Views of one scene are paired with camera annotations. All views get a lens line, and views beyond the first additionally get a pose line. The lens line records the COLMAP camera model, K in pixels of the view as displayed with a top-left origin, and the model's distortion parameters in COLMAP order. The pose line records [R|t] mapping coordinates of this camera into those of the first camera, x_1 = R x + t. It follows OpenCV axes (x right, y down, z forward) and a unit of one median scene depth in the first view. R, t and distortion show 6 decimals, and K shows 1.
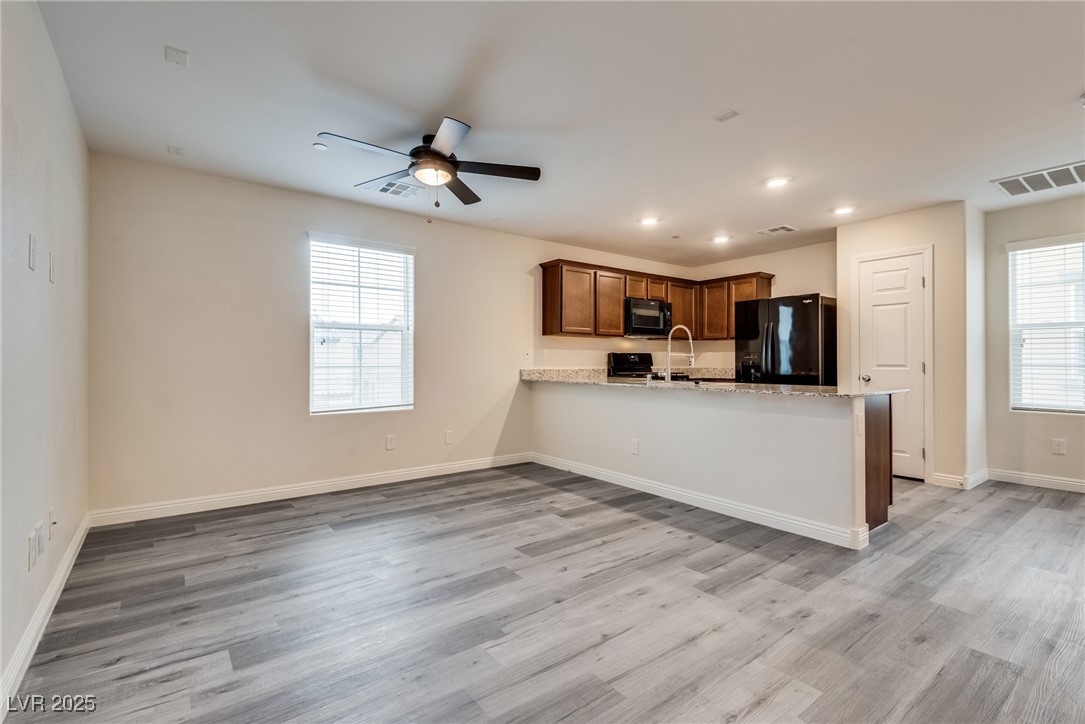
lens RADIAL K [[490.1, 0, 538.1], [0, 490.1, 357.9], [0, 0, 1]] dist [0.012475, -0.000209]
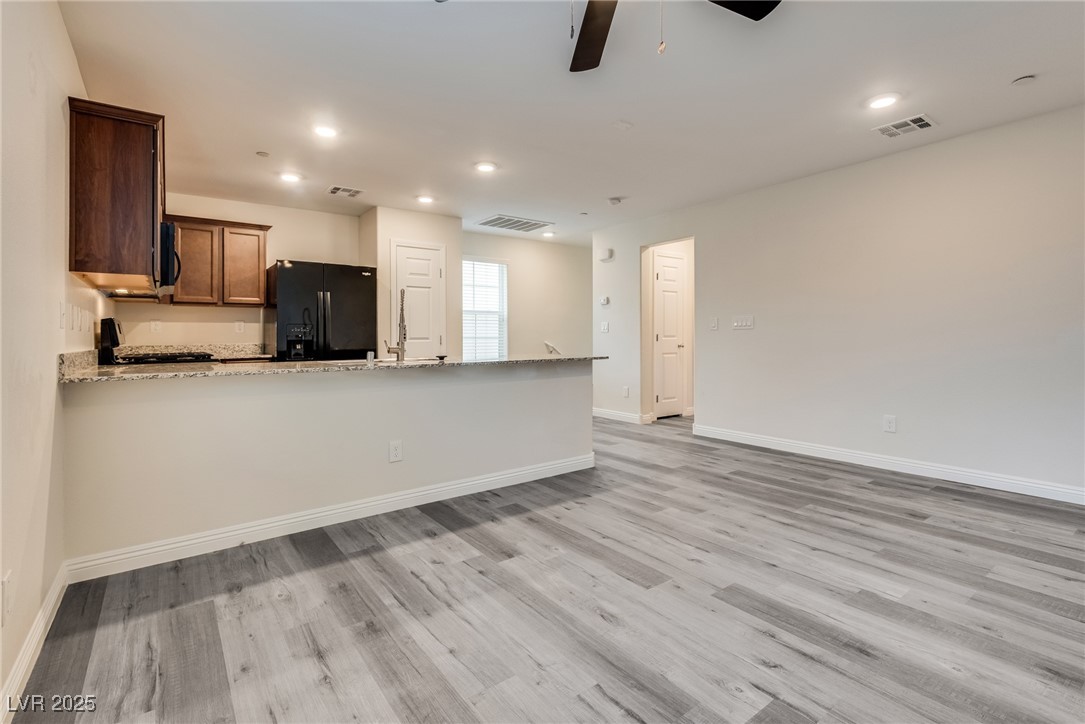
lens RADIAL K [[497.0, 0, 534.1], [0, 497.0, 338.4], [0, 0, 1]] dist [0.034565, -0.018909]
pose [[0.013696, -0.005888, 0.999889, -0.681804], [-0.004580, 0.999972, 0.005951, 0.011003], [-0.999896, -0.004661, 0.013668, 0.999024]]
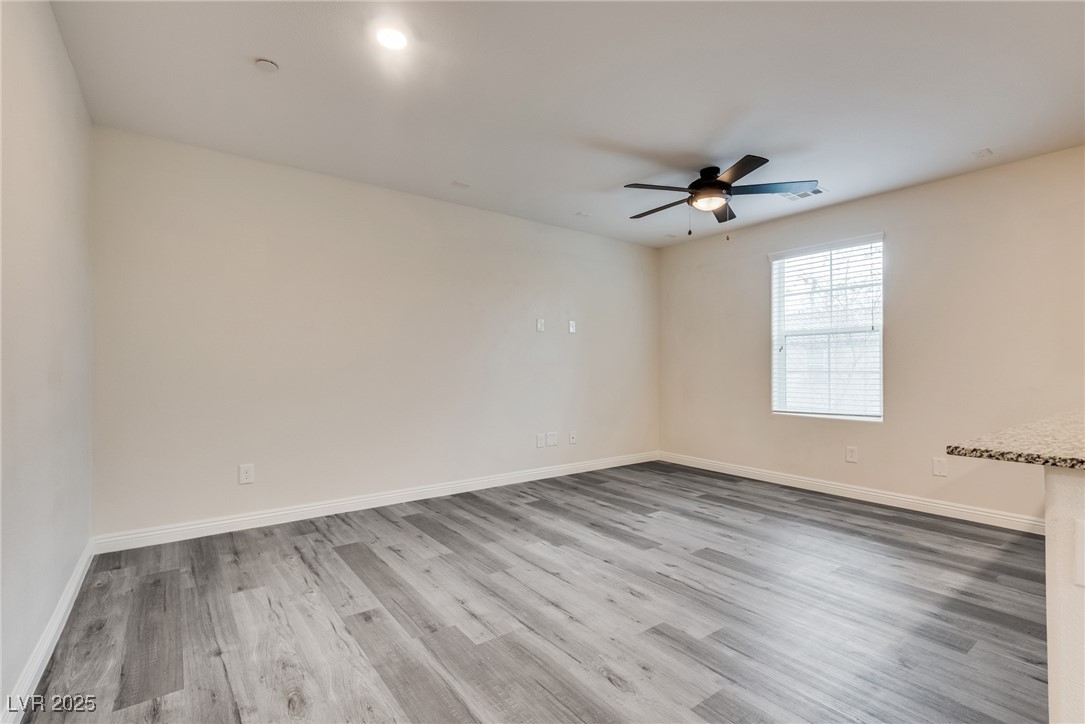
lens RADIAL K [[494.4, 0, 529.7], [0, 494.4, 365.7], [0, 0, 1]] dist [0.013566, -0.000557]
pose [[-0.021616, -0.002699, -0.999763, 0.868219], [0.011804, 0.999926, -0.002955, 0.002757], [0.999697, -0.011865, -0.021583, 0.563081]]
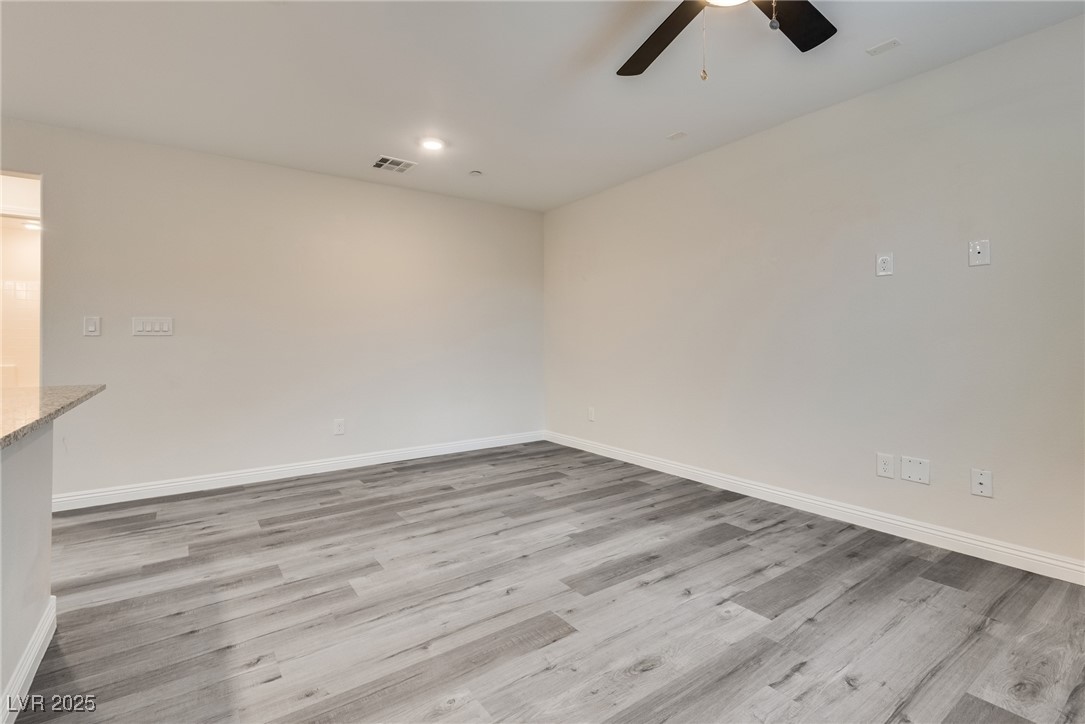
lens RADIAL K [[497.0, 0, 534.1], [0, 497.0, 338.4], [0, 0, 1]] dist [0.034565, -0.018909]
pose [[-0.999337, 0.003456, 0.036246, -0.015212], [0.002720, 0.999789, -0.020338, 0.020177], [-0.036309, -0.020226, -0.999136, 1.427959]]
